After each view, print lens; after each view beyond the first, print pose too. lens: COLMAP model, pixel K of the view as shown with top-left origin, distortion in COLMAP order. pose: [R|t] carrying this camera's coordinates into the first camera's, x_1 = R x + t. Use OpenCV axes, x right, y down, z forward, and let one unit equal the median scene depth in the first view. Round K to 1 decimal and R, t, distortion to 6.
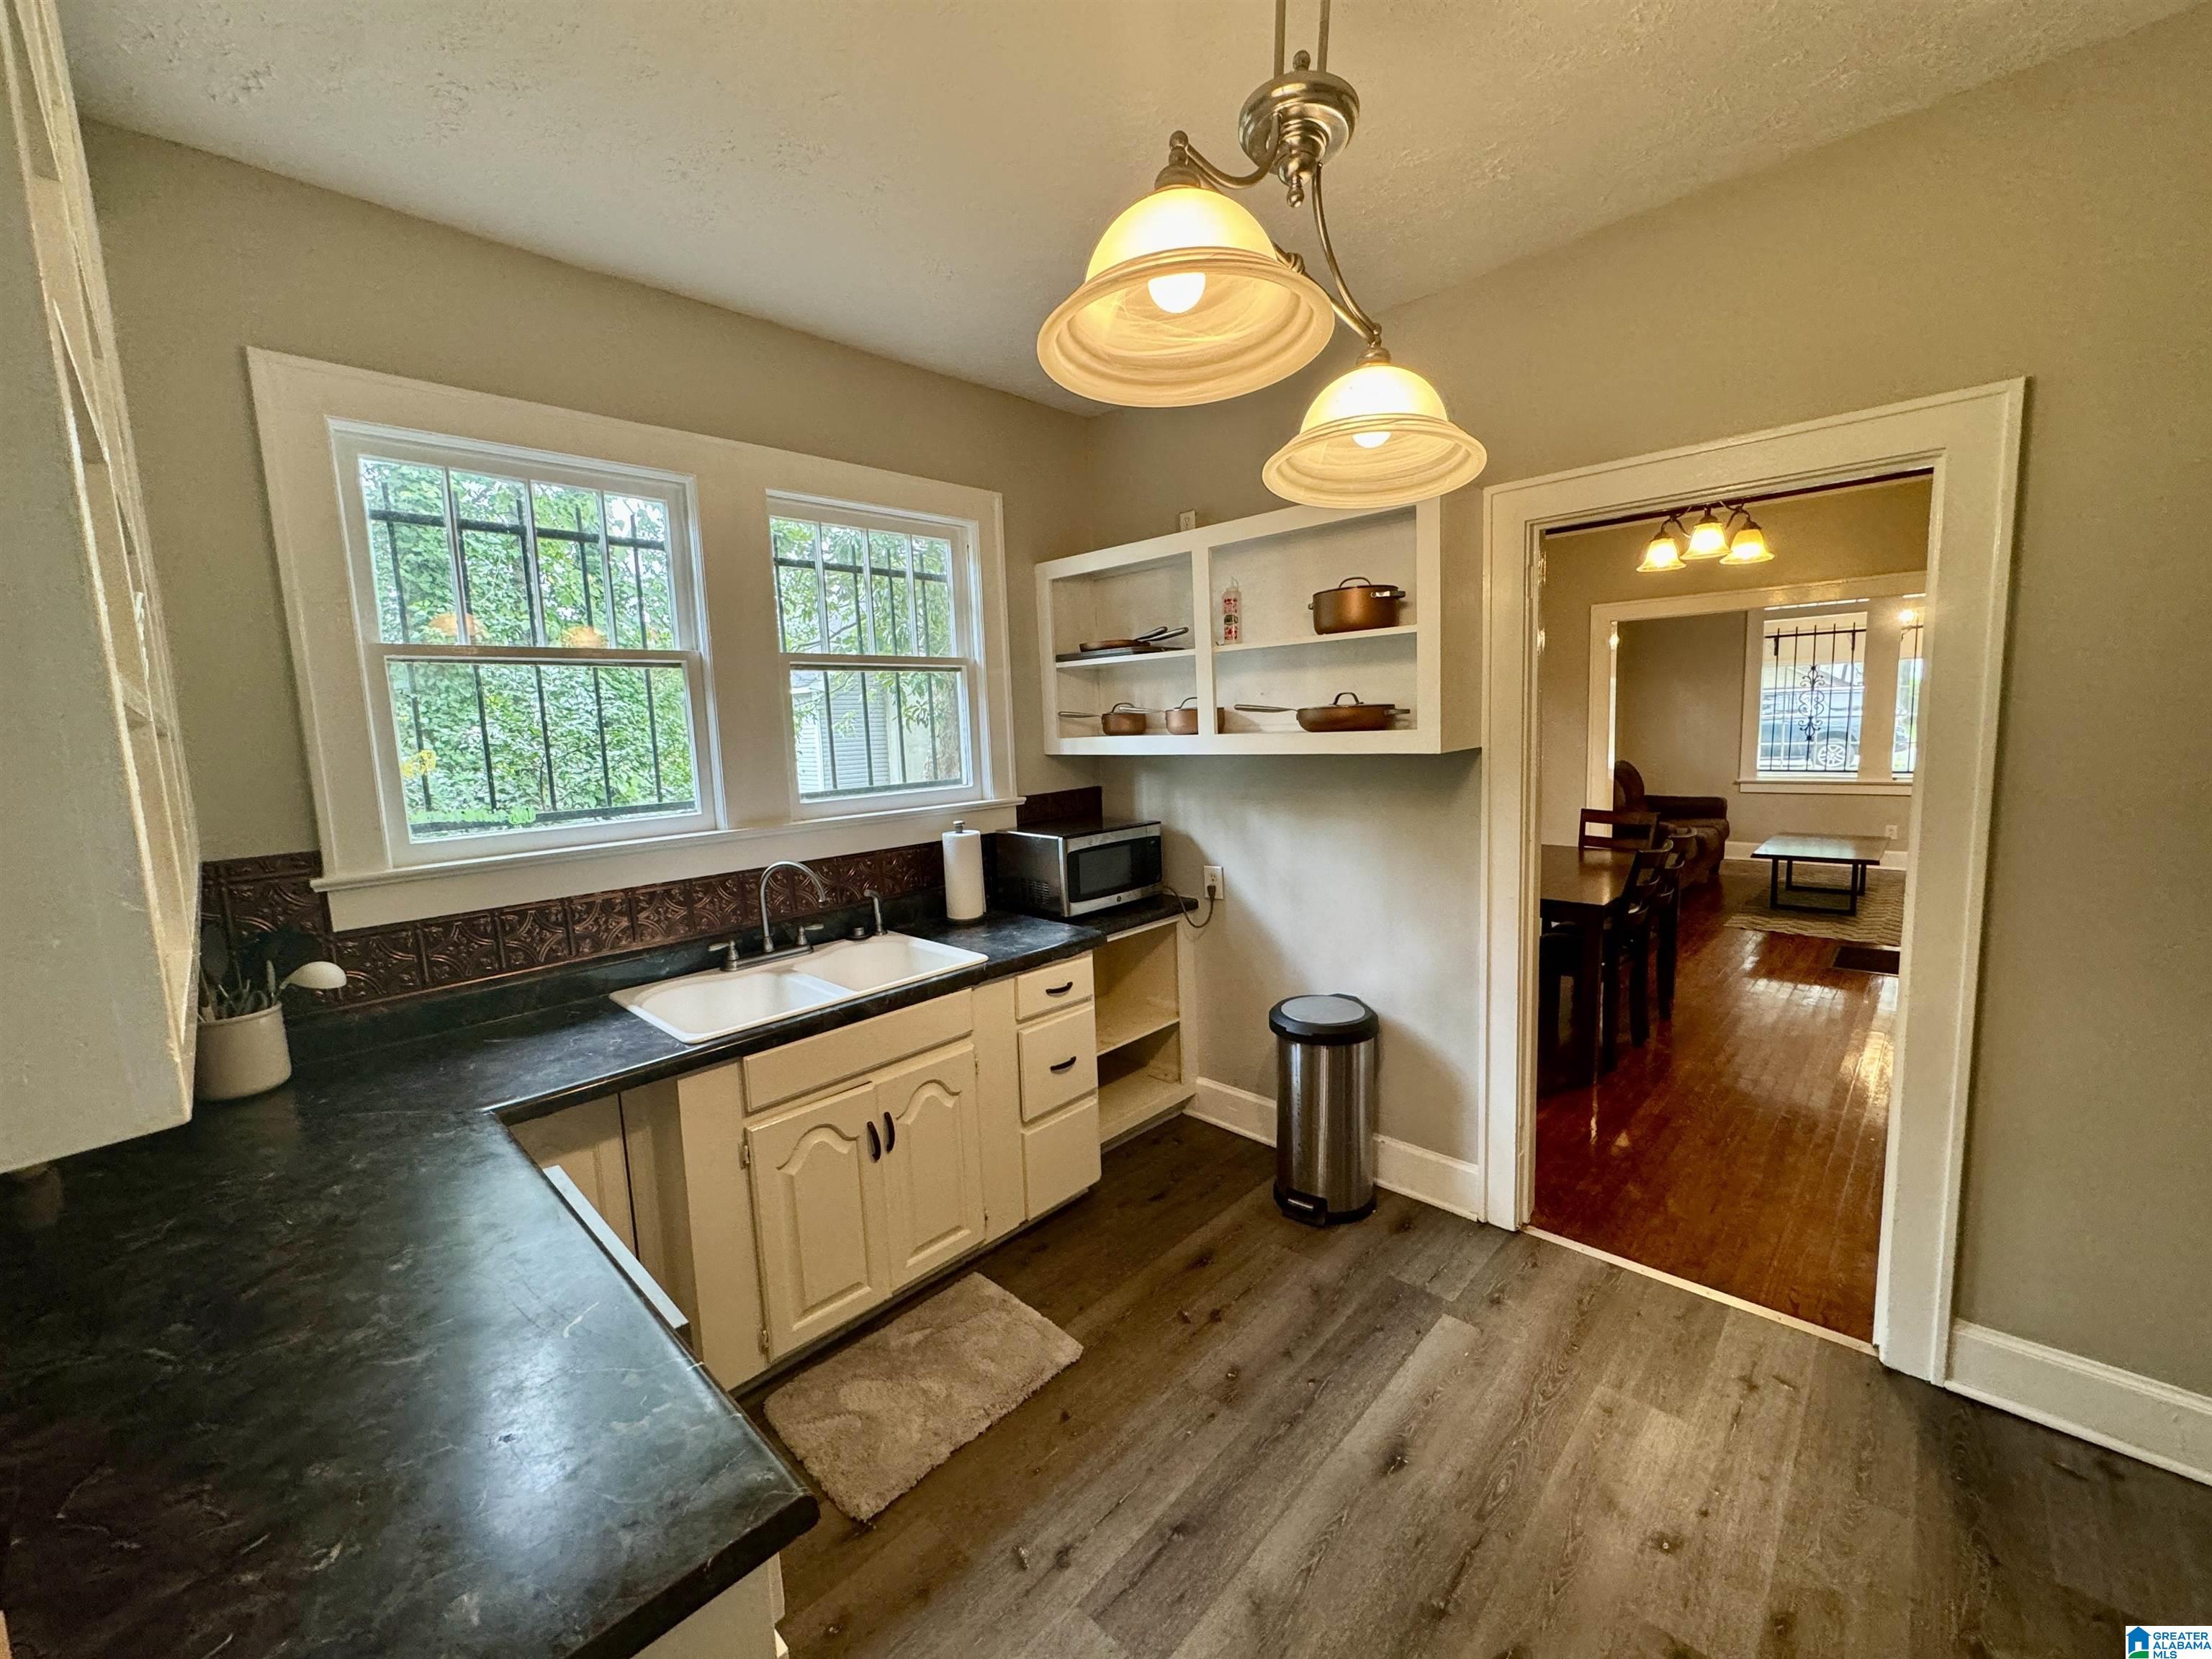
lens RADIAL K [[879.2, 0, 1109.7], [0, 879.2, 830.0], [0, 0, 1]] dist [-0.001546, -0.000018]
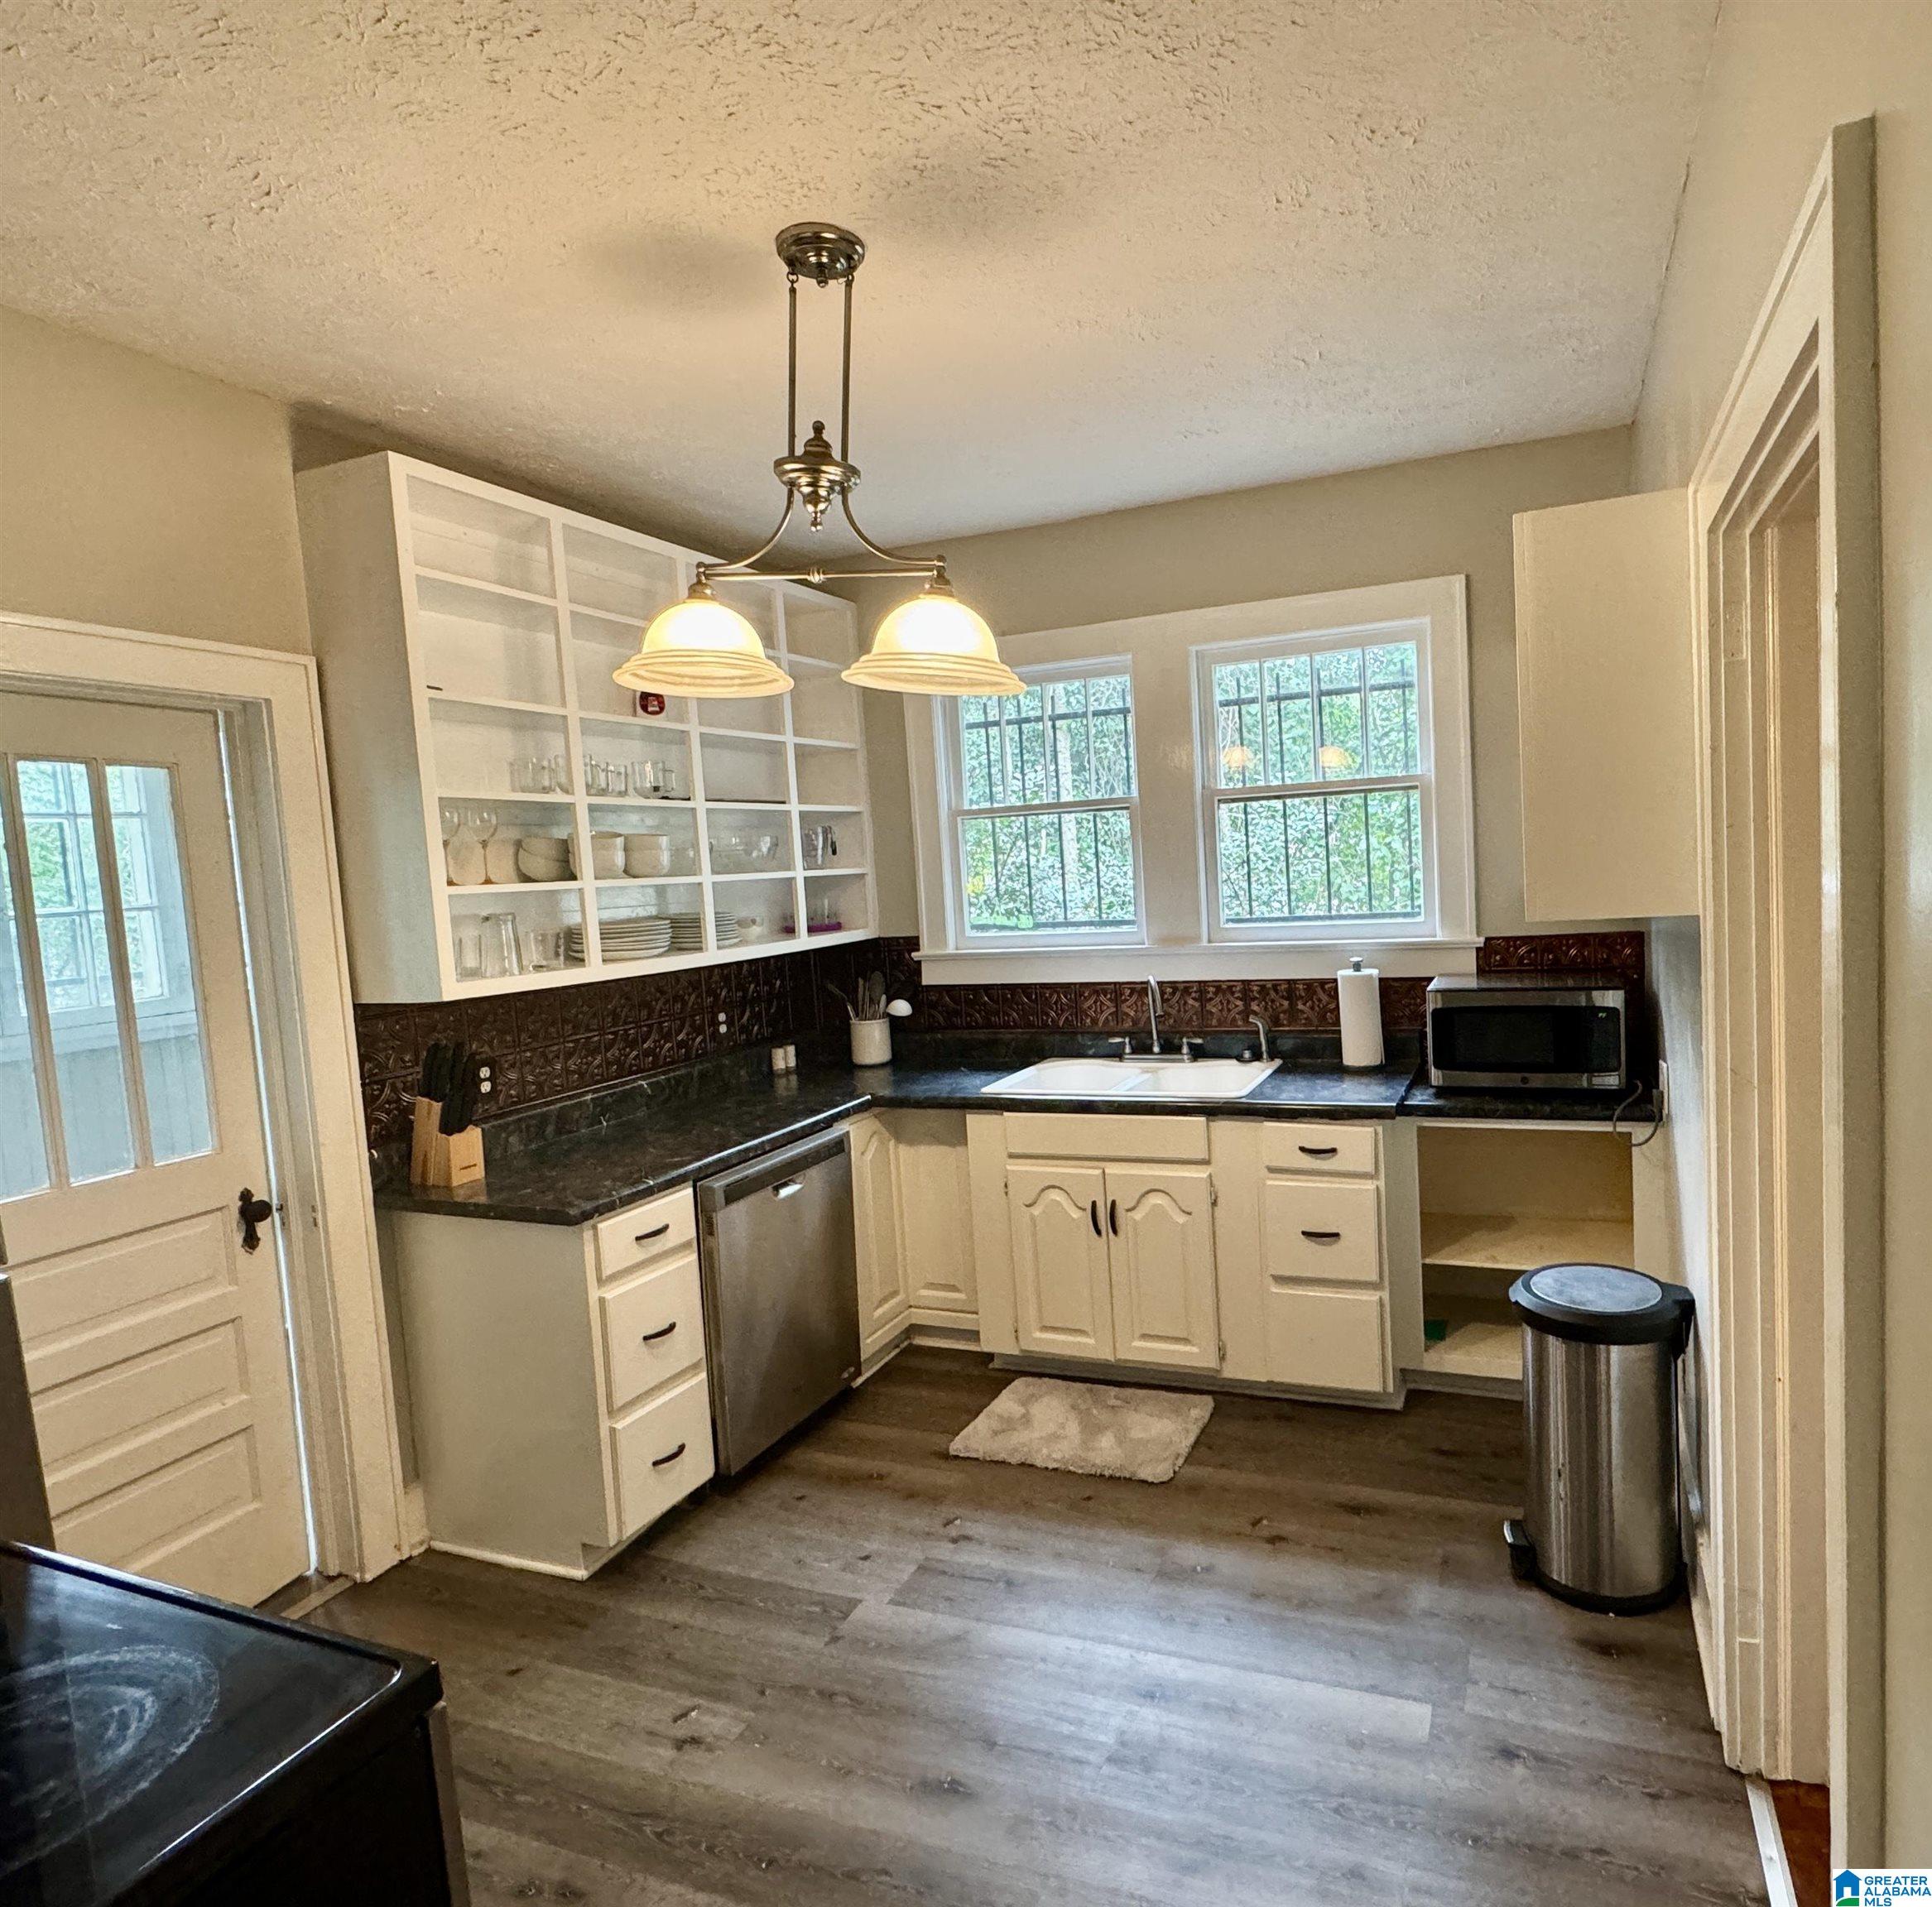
lens RADIAL K [[1024.4, 0, 969.7], [0, 1024.4, 940.1], [0, 0, 1]] dist [0.006243, 0.000093]
pose [[0.396179, 0.083067, -0.914408, 0.808549], [-0.071073, 0.995686, 0.059657, -0.080204], [0.915418, 0.041355, 0.400374, 0.249999]]
